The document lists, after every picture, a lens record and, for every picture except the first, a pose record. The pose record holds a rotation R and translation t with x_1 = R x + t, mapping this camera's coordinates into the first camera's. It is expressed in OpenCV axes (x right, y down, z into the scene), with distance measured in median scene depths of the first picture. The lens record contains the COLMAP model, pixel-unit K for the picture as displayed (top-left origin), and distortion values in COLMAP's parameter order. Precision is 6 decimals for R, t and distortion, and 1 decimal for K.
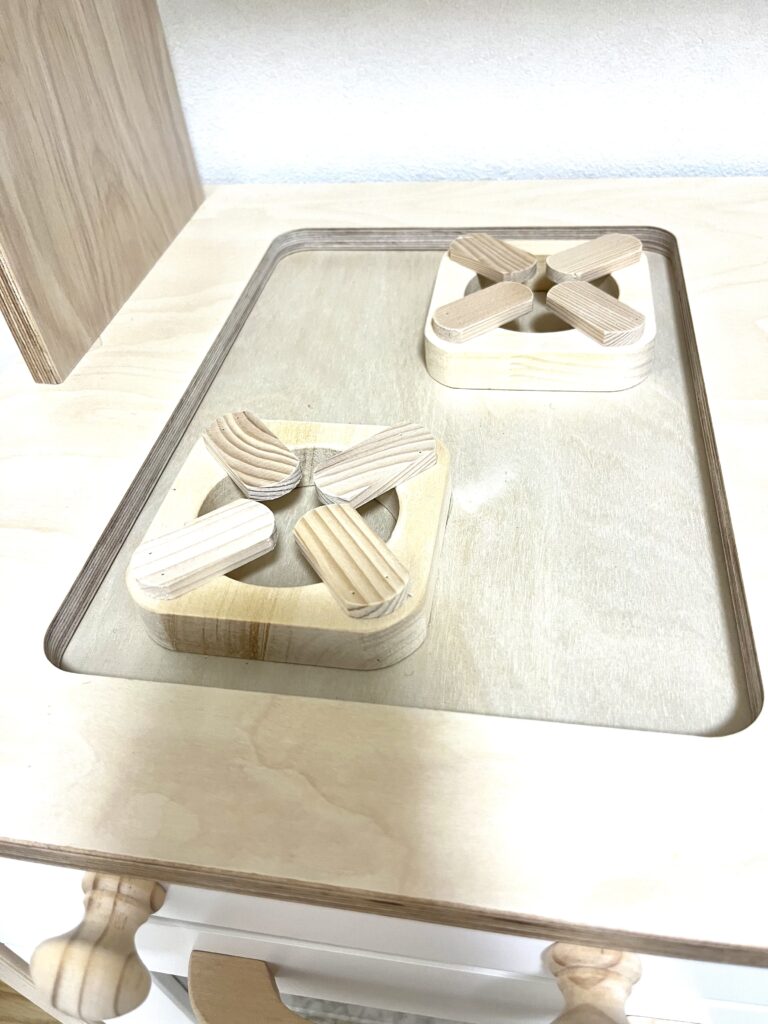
lens RADIAL K [[778.0, 0, 380.4], [0, 778.0, 515.2], [0, 0, 1]] dist [0.041665, -0.075665]
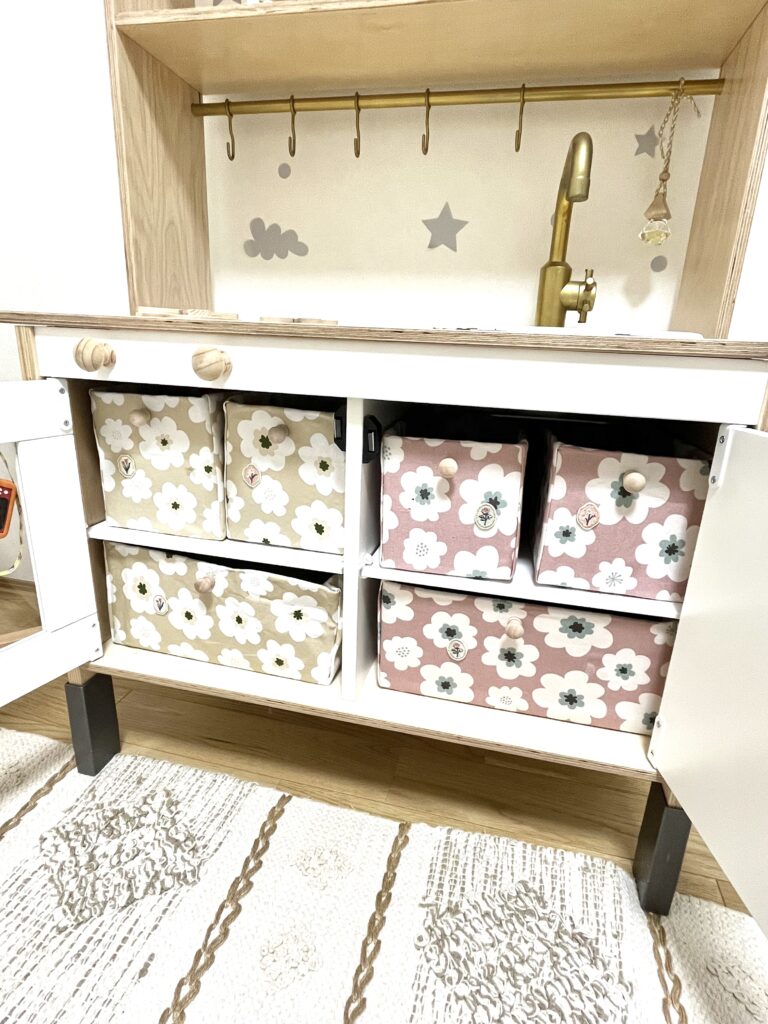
lens RADIAL K [[540.7, 0, 389.0], [0, 540.7, 512.3], [0, 0, 1]] dist [-0.005893, -0.001031]
pose [[0.989846, 0.140714, -0.020133, 0.673765], [-0.134526, 0.881585, -0.452449, 1.242207], [-0.045917, 0.450563, 0.891563, -0.569981]]
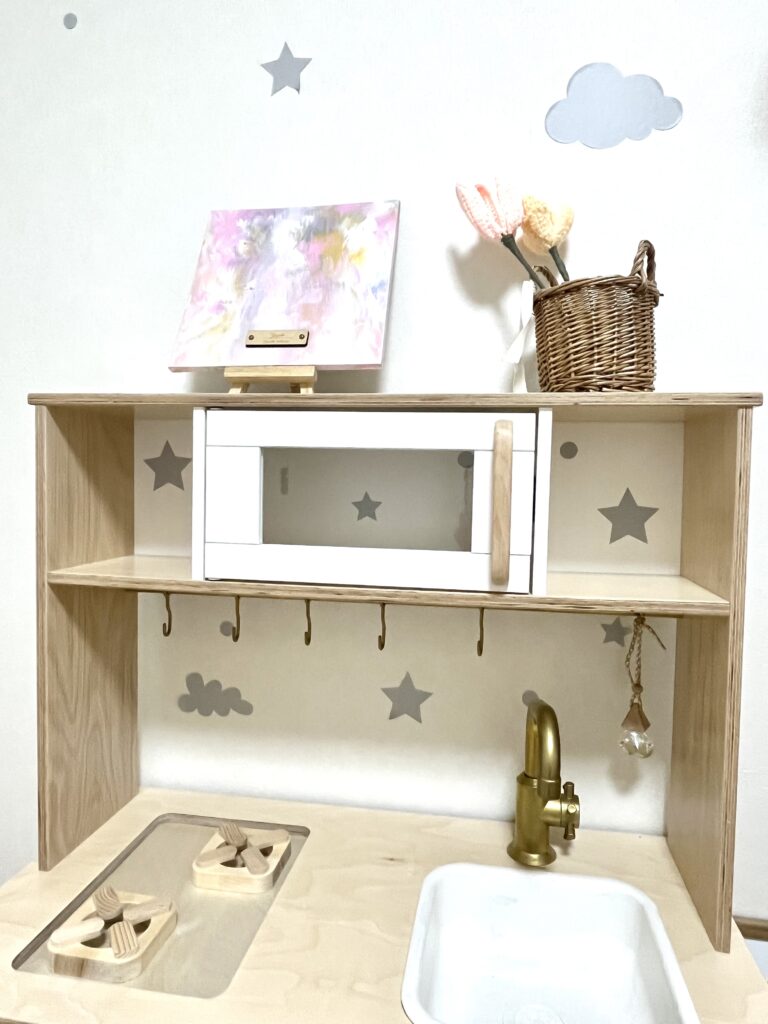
lens RADIAL K [[671.9, 0, 391.9], [0, 671.9, 507.1], [0, 0, 1]] dist [-0.004631, -0.002008]
pose [[0.994928, 0.099609, 0.013997, 0.532323], [-0.064897, 0.741978, -0.667276, 0.318733], [-0.076852, 0.662983, 0.744679, -1.432709]]
